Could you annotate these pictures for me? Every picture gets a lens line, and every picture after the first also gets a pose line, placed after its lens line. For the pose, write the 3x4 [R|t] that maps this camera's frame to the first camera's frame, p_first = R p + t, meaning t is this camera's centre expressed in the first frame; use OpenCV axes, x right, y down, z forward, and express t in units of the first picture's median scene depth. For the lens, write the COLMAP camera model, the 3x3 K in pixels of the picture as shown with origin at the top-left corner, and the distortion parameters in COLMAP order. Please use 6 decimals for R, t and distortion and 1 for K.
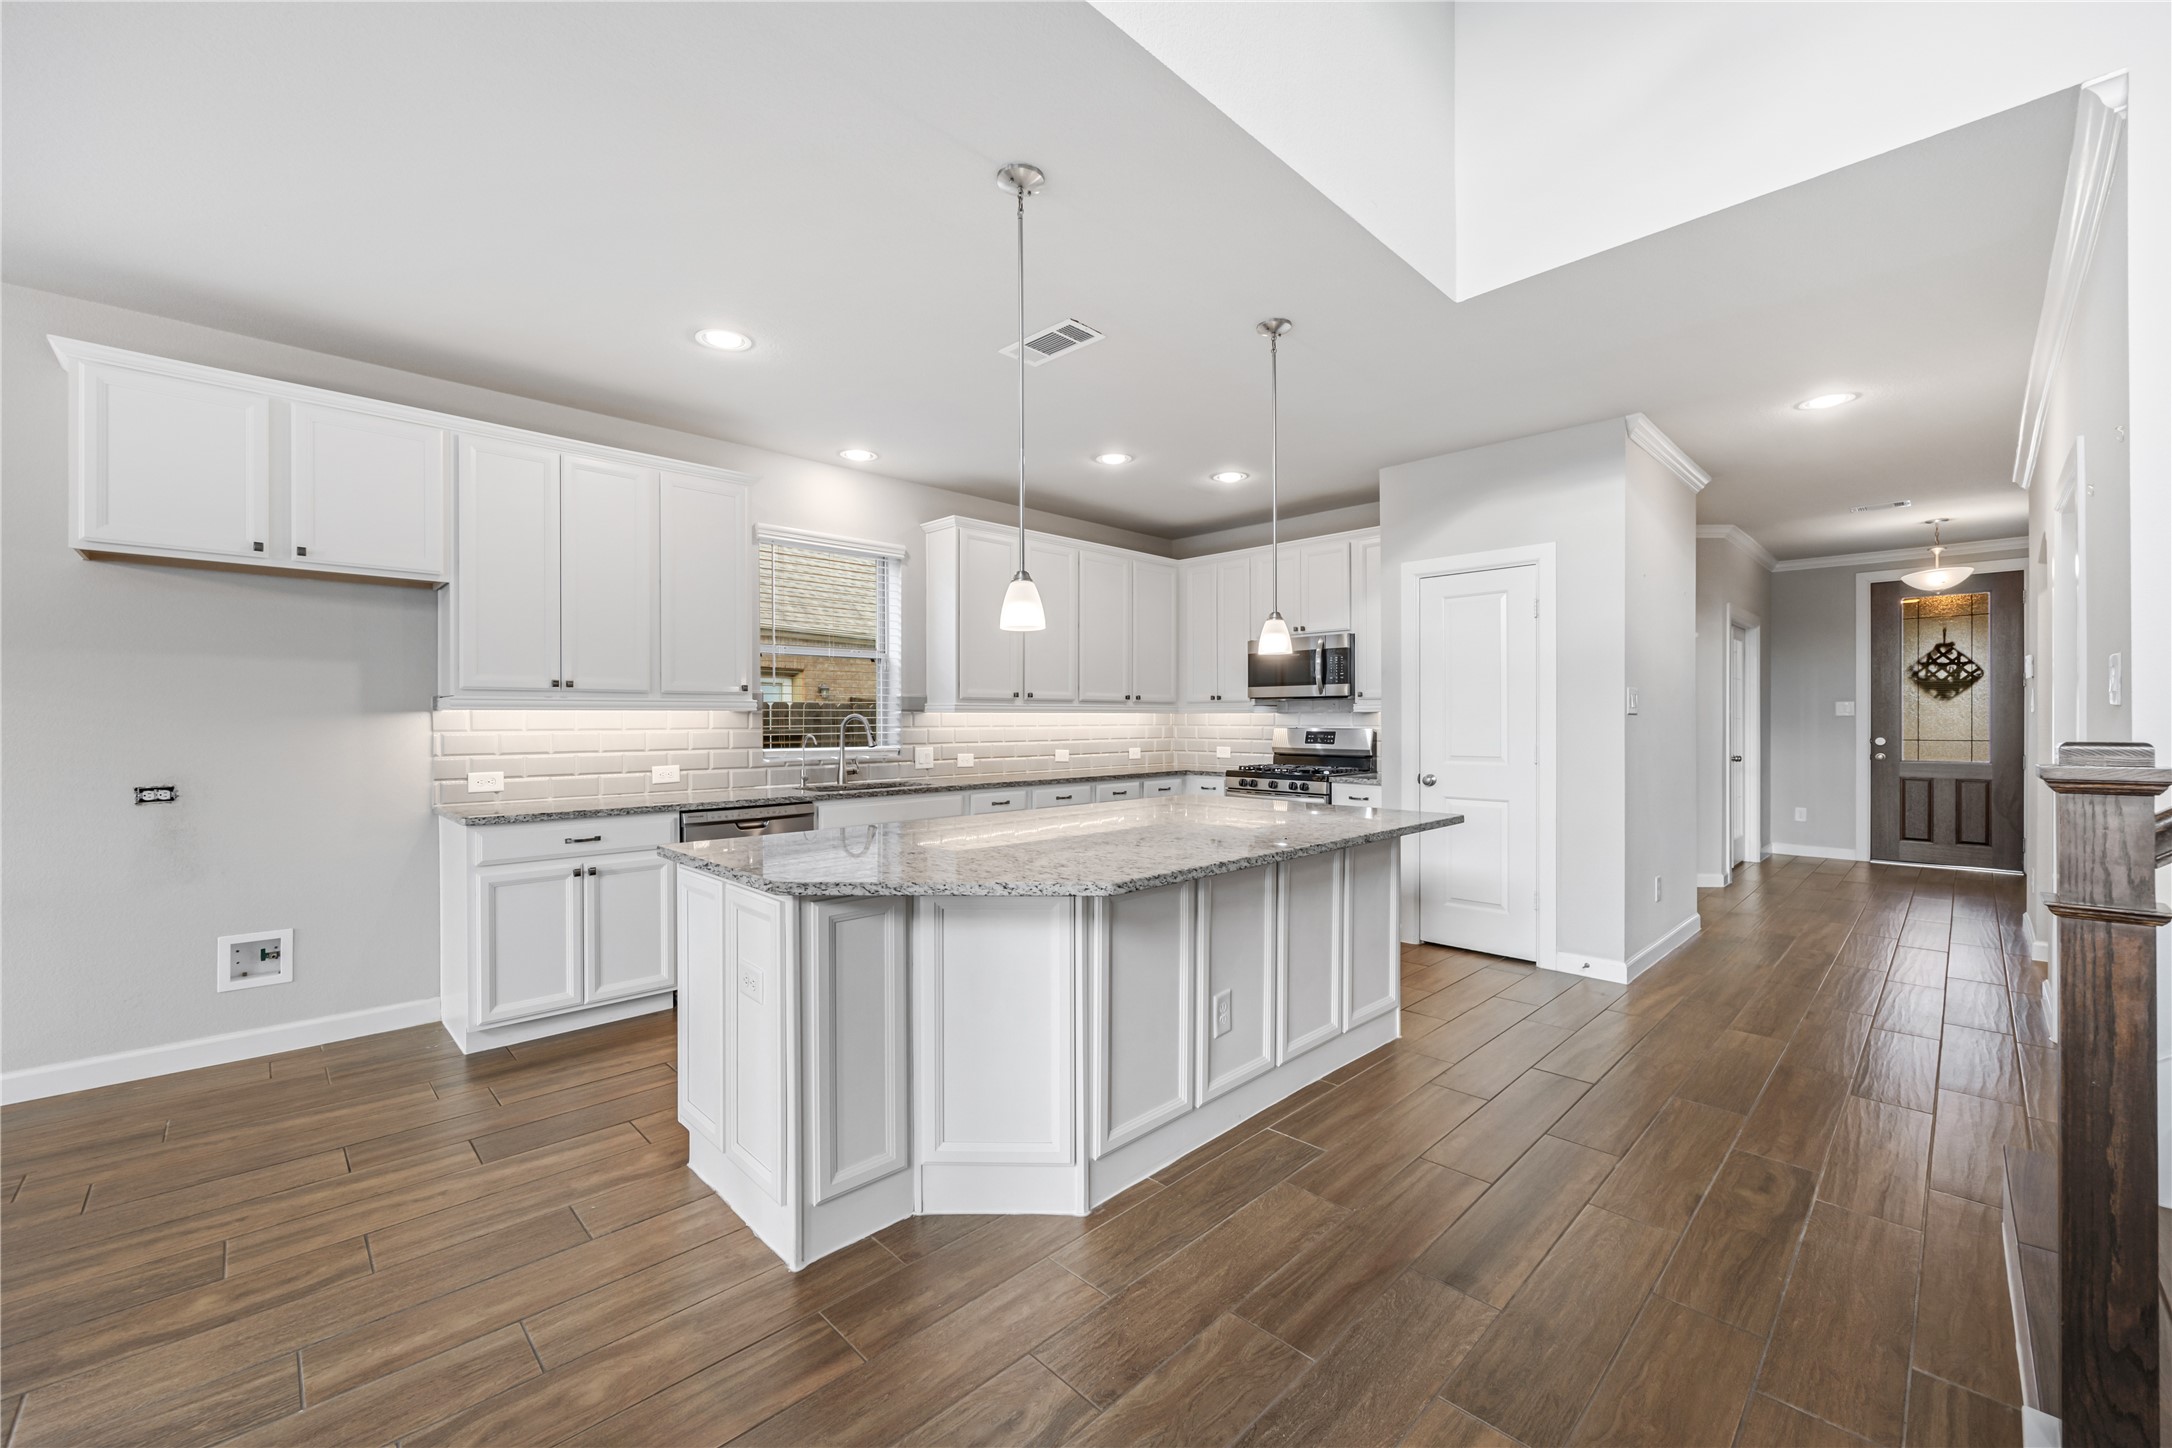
lens RADIAL K [[867.6, 0, 1071.2], [0, 867.6, 723.4], [0, 0, 1]] dist [-0.005003, 0.000128]
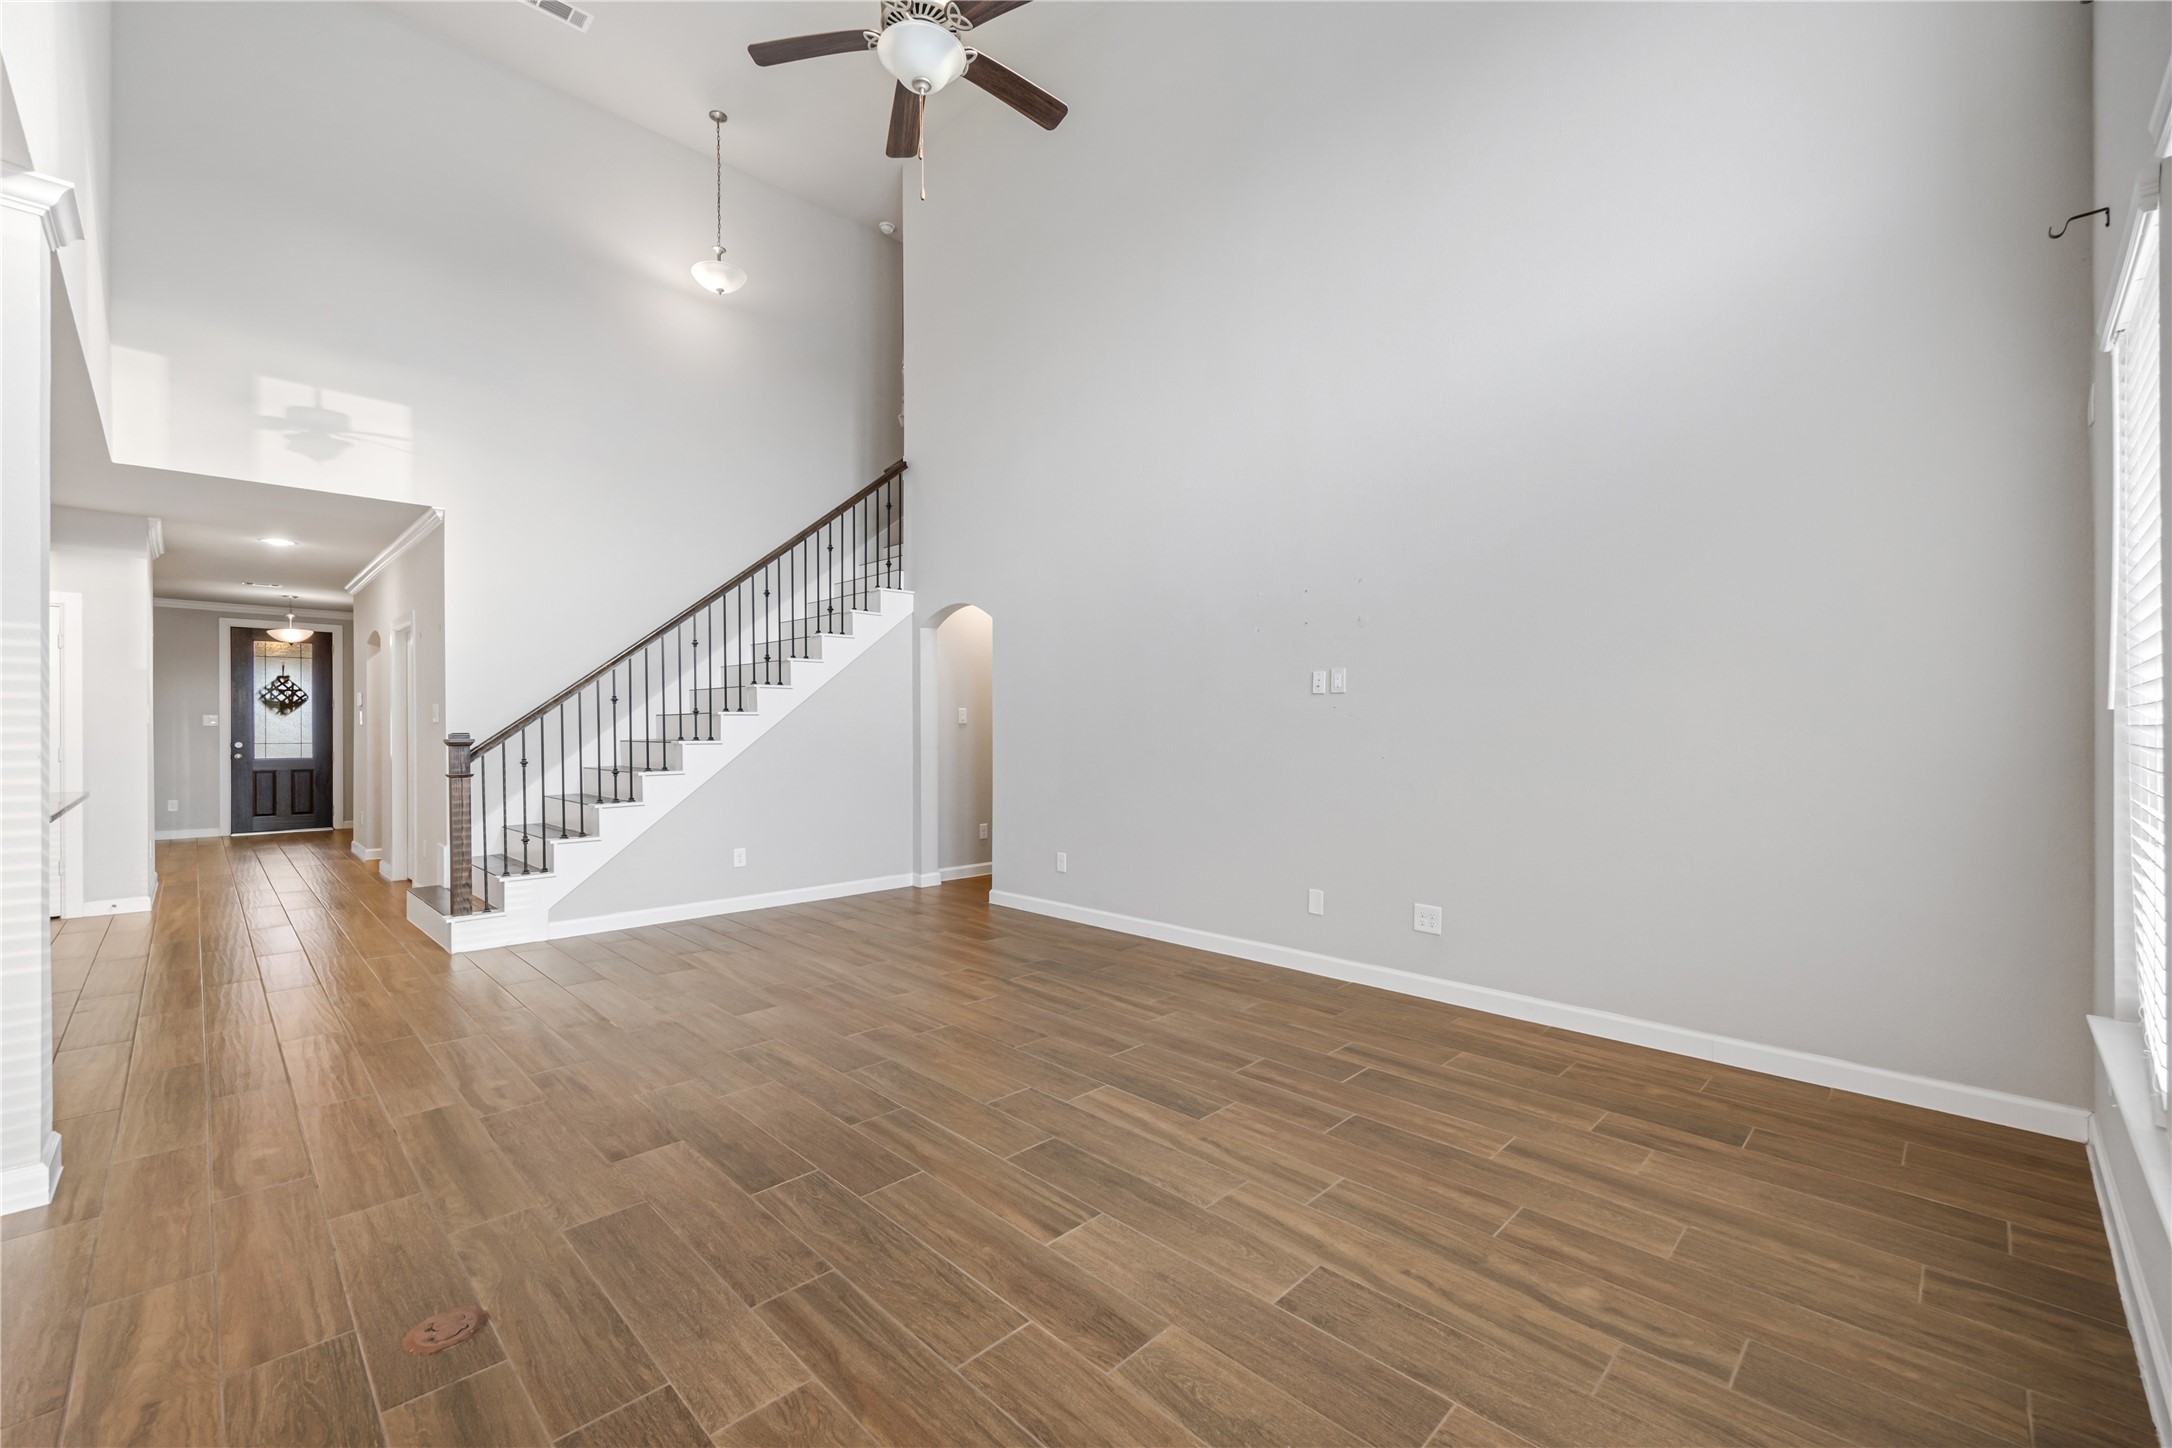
lens RADIAL K [[867.6, 0, 1083.0], [0, 867.6, 732.5], [0, 0, 1]] dist [-0.005003, 0.000128]
pose [[-0.031447, -0.000444, 0.999505, -0.608876], [0.002238, 0.999997, 0.000515, 0.004955], [-0.999503, 0.002253, -0.031446, -0.369437]]
